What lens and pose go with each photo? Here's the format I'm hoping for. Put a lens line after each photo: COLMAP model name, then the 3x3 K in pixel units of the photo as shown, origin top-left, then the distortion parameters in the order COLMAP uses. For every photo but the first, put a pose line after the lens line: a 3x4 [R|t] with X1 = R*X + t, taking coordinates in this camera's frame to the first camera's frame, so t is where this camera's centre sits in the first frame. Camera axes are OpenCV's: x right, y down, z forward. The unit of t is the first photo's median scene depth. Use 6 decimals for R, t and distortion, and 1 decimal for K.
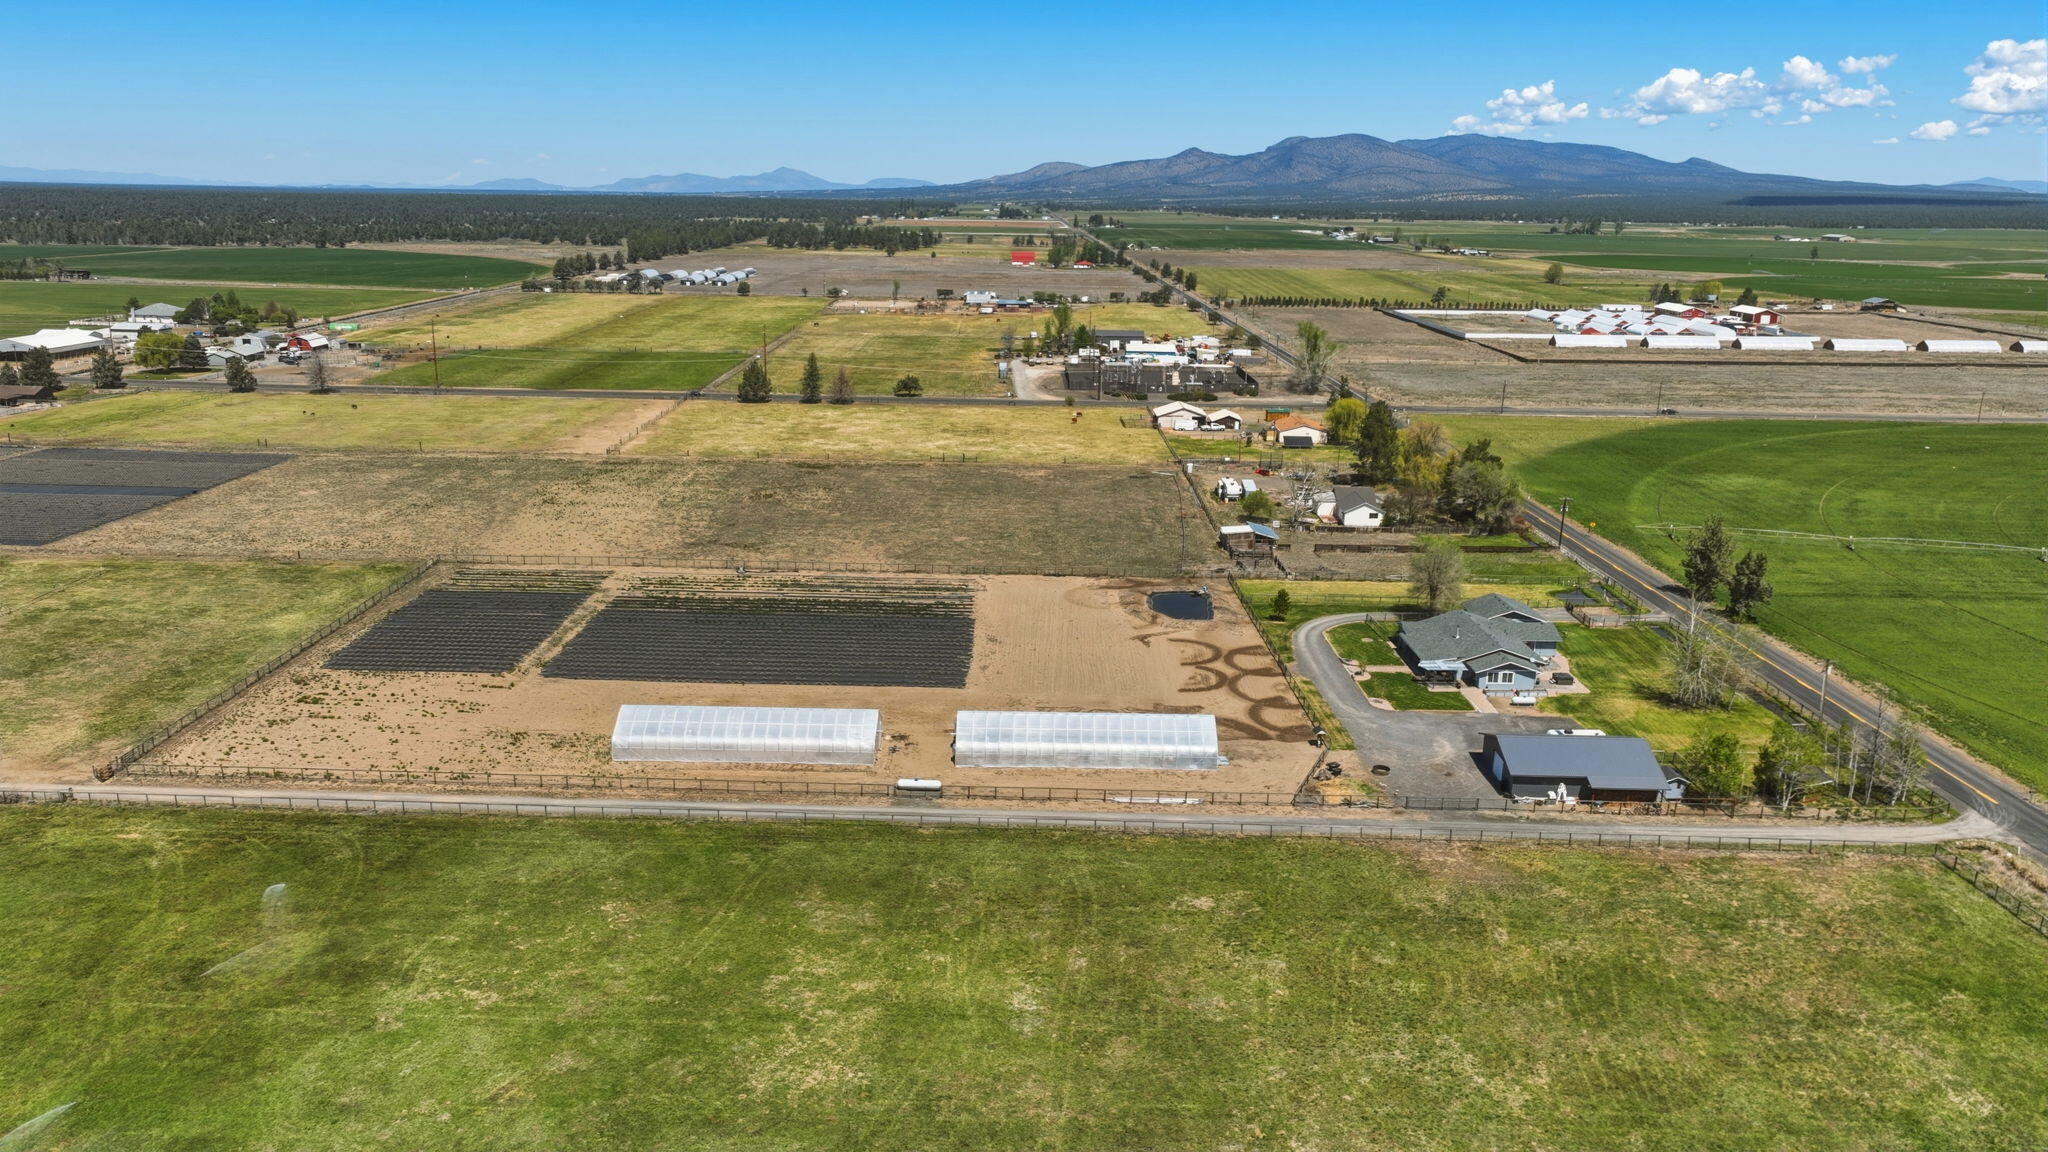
lens RADIAL K [[1440.8, 0, 1019.0], [0, 1440.8, 583.5], [0, 0, 1]] dist [0.009396, 0.004475]
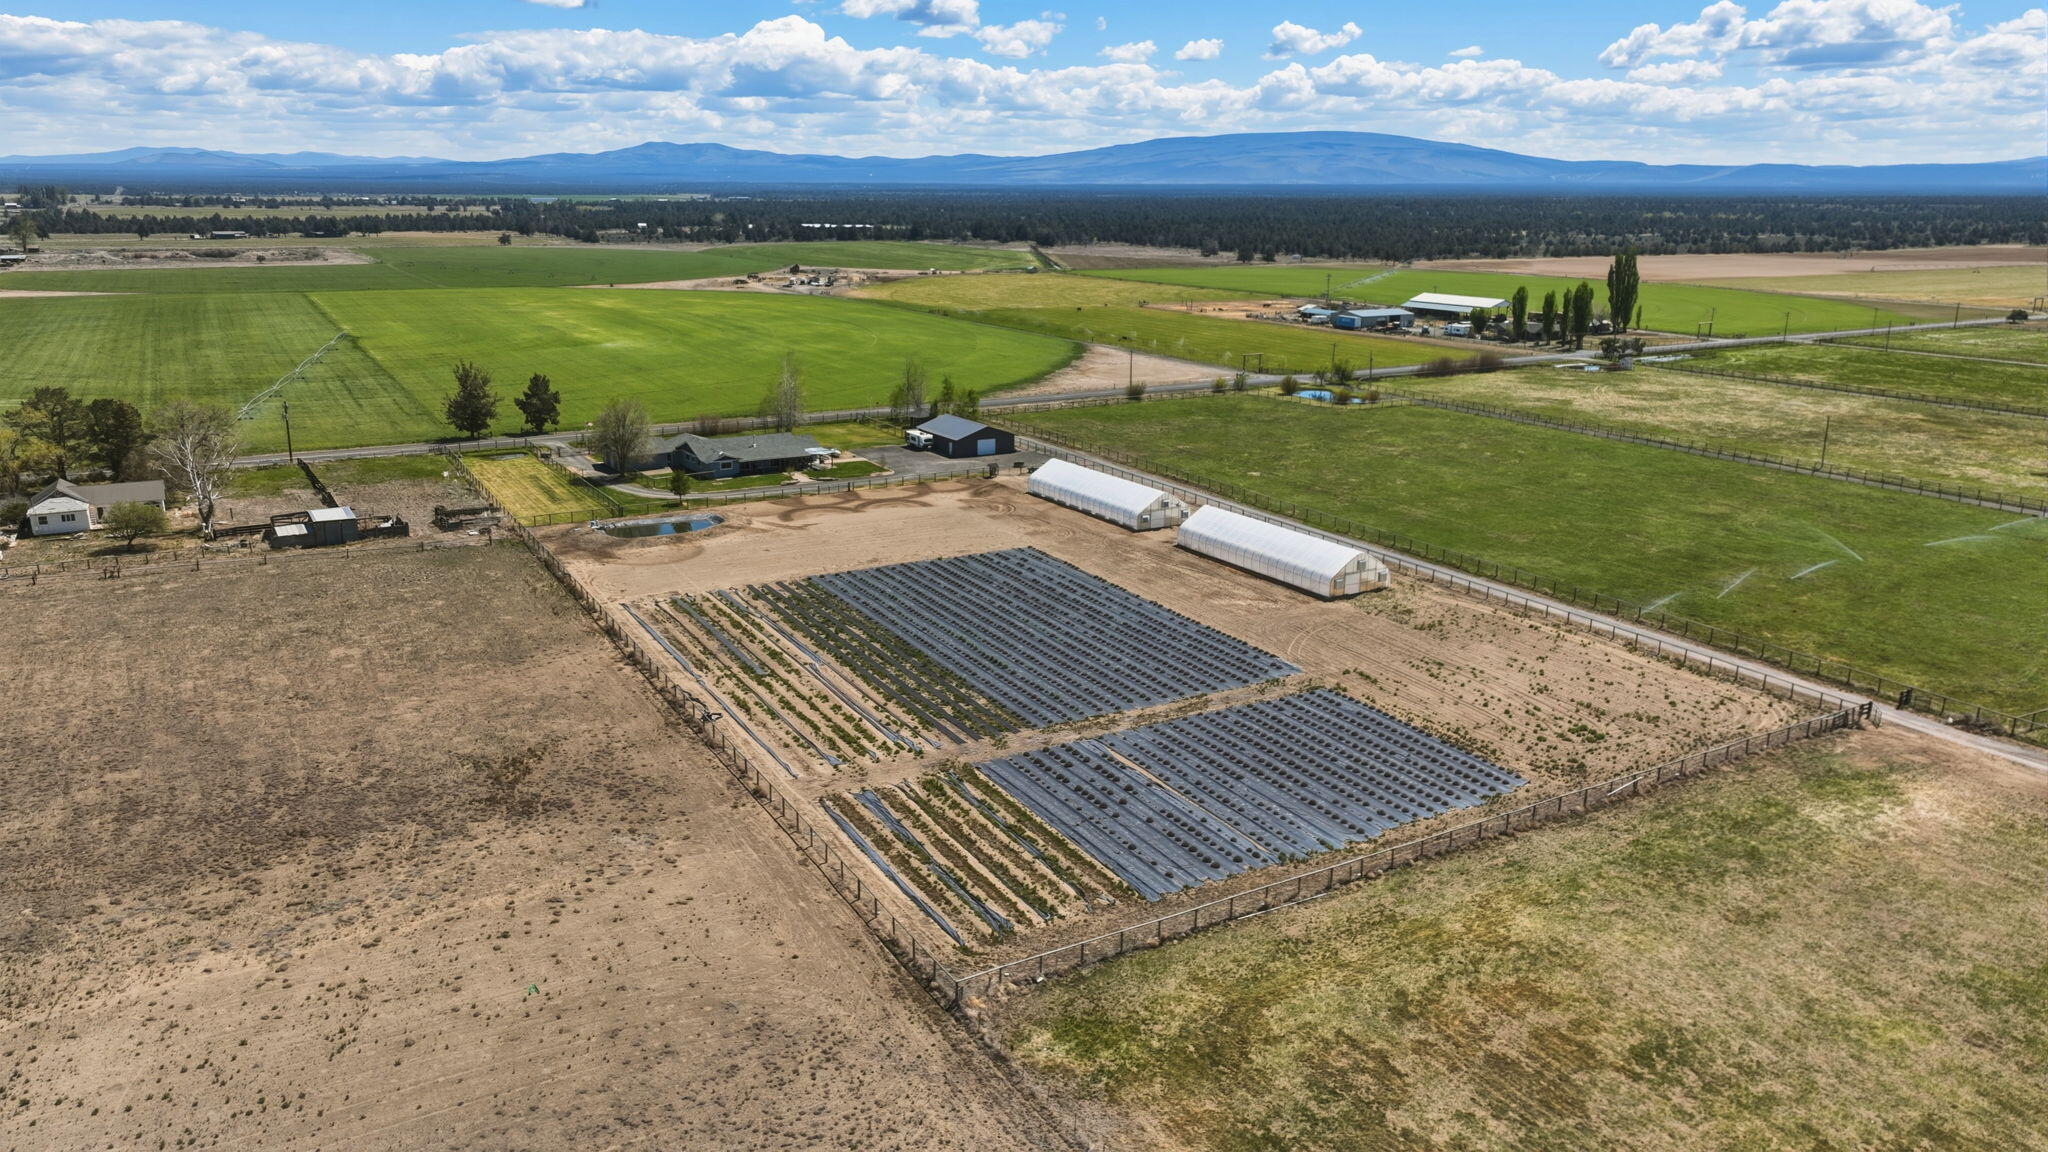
lens RADIAL K [[1440.8, 0, 1024.5], [0, 1440.8, 565.4], [0, 0, 1]] dist [0.009396, 0.004475]
pose [[-0.515198, -0.235724, 0.824018, -0.785654], [0.212522, 0.896273, 0.389268, -0.278906], [-0.830305, 0.375672, -0.411661, 1.285317]]
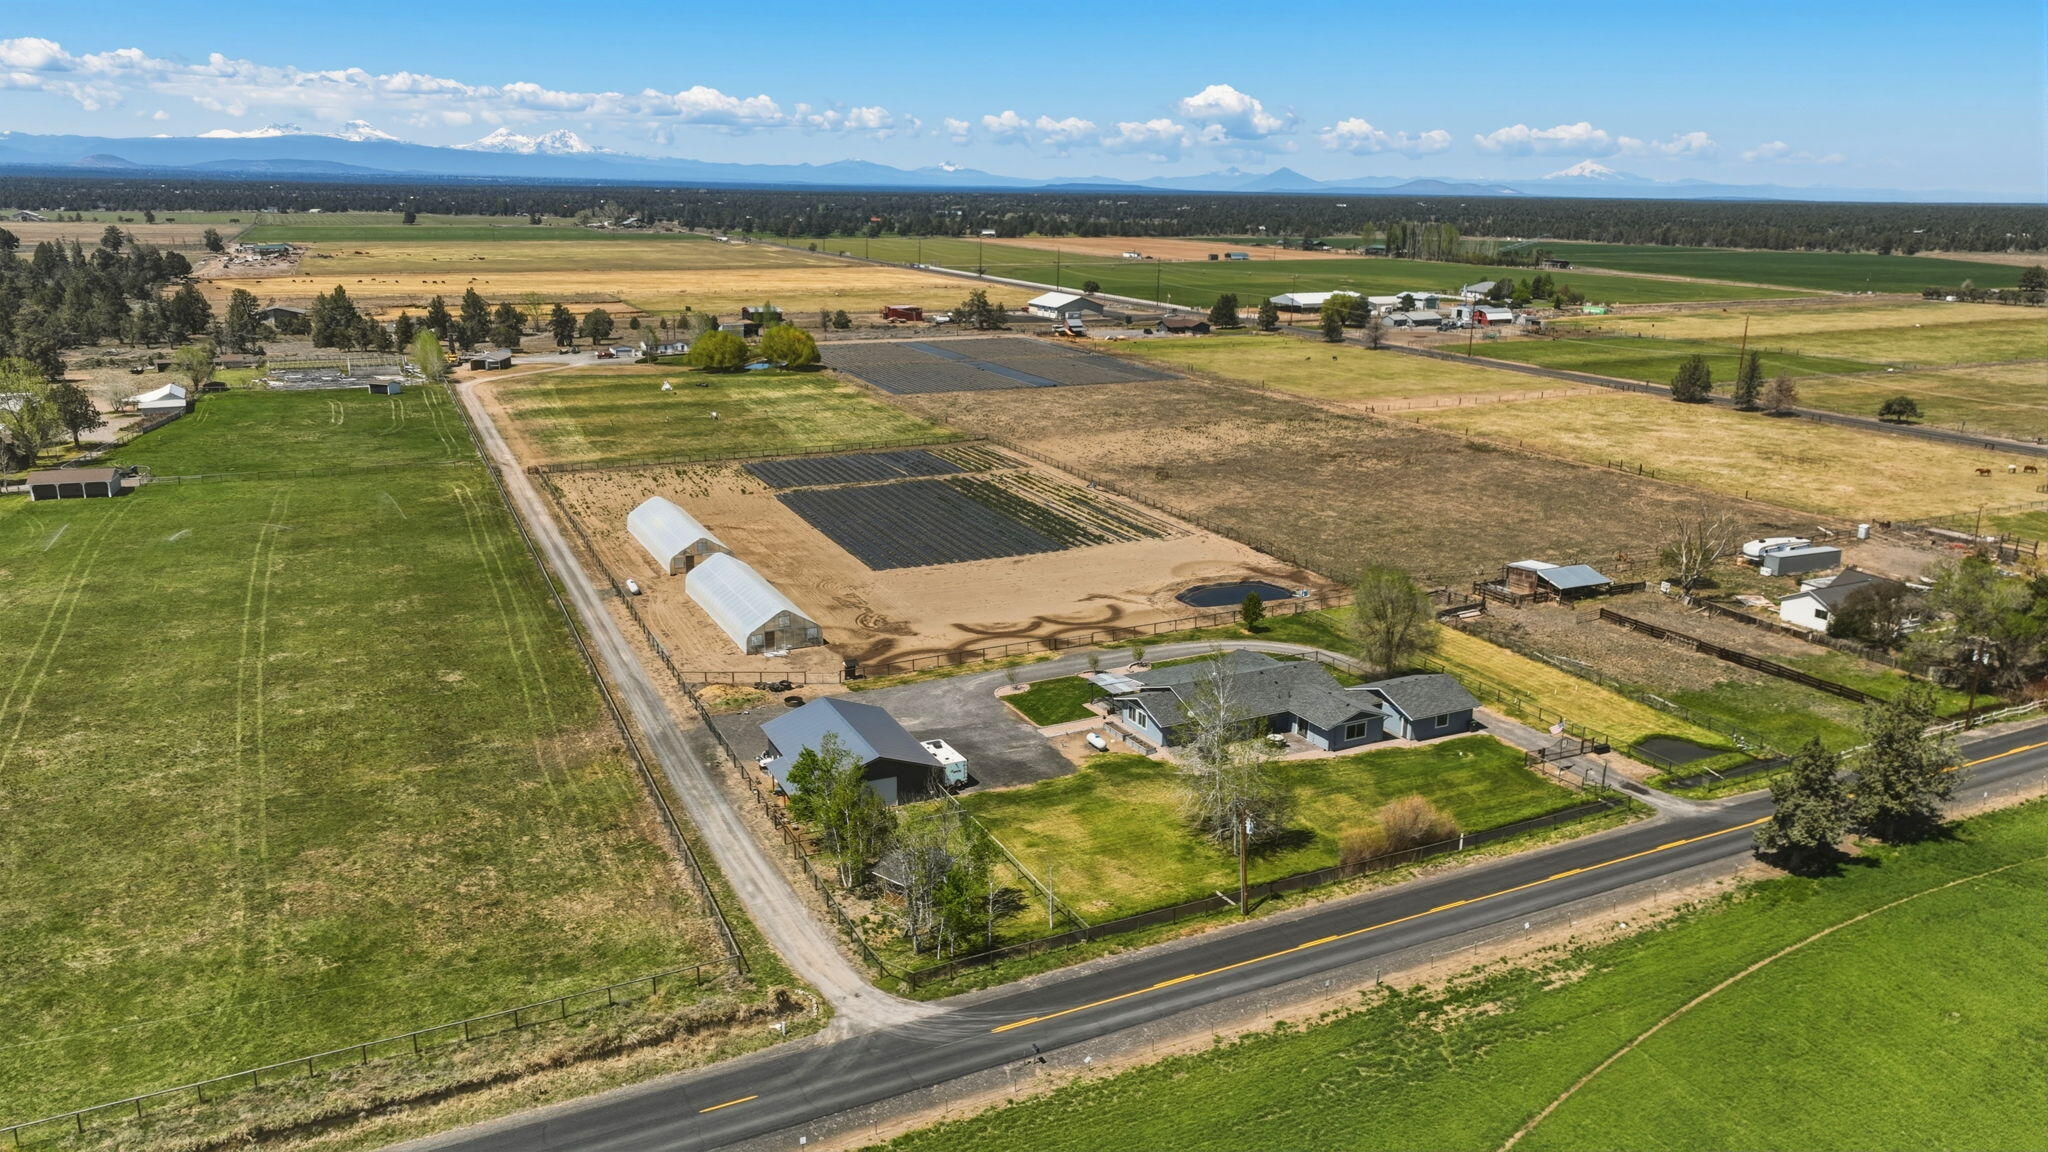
lens RADIAL K [[1440.8, 0, 1025.4], [0, 1440.8, 580.4], [0, 0, 1]] dist [0.009396, 0.004475]
pose [[0.445287, 0.228313, -0.865790, 0.861514], [-0.241402, 0.961751, 0.129462, -0.079868], [0.862232, 0.151356, 0.483371, 0.519971]]
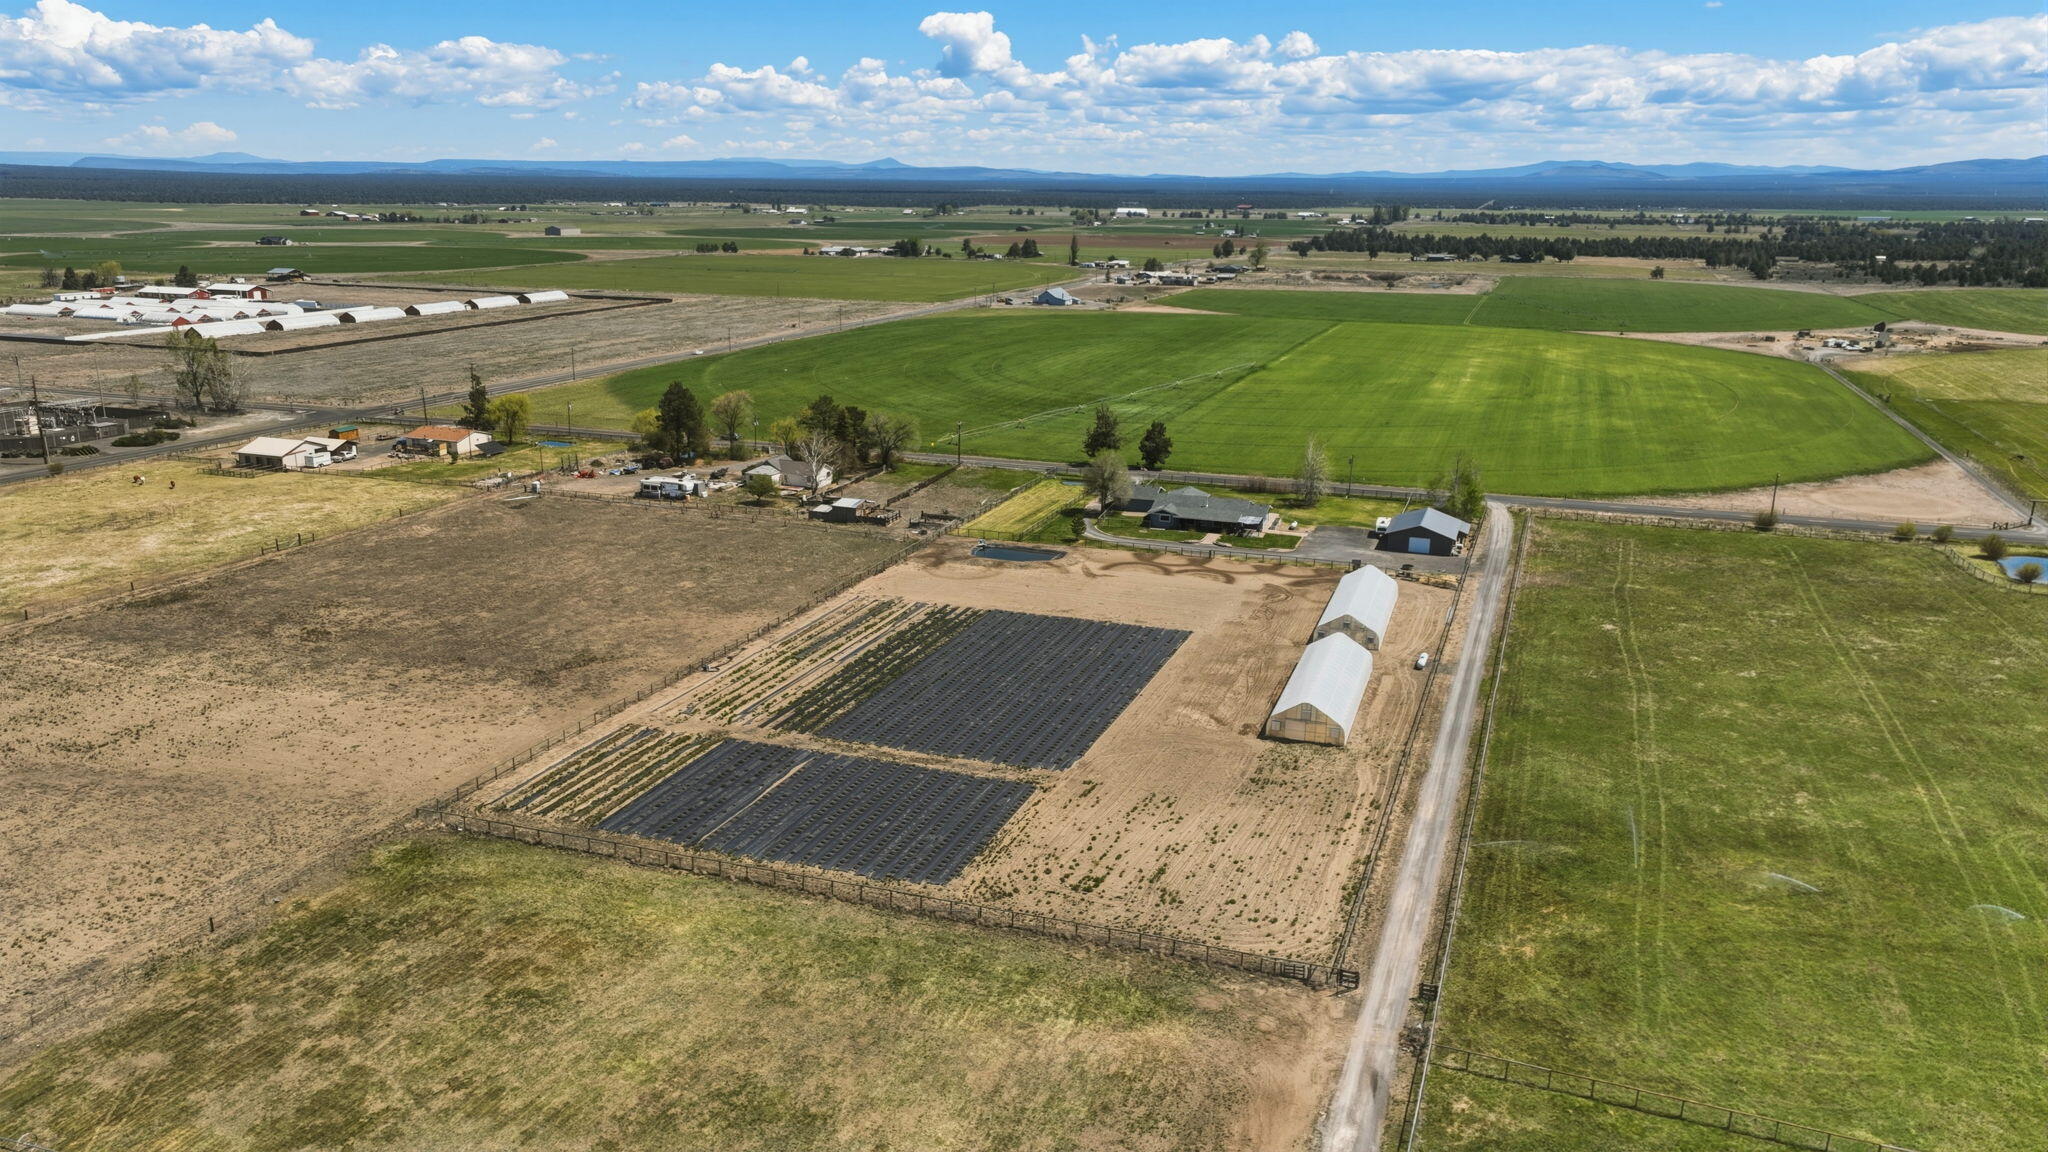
lens RADIAL K [[1440.8, 0, 1026.7], [0, 1440.8, 593.1], [0, 0, 1]] dist [0.009396, 0.004475]
pose [[0.319977, -0.269814, 0.908193, -0.989113], [0.244995, 0.949551, 0.195783, -0.188447], [-0.915201, 0.159857, 0.369937, 0.630377]]
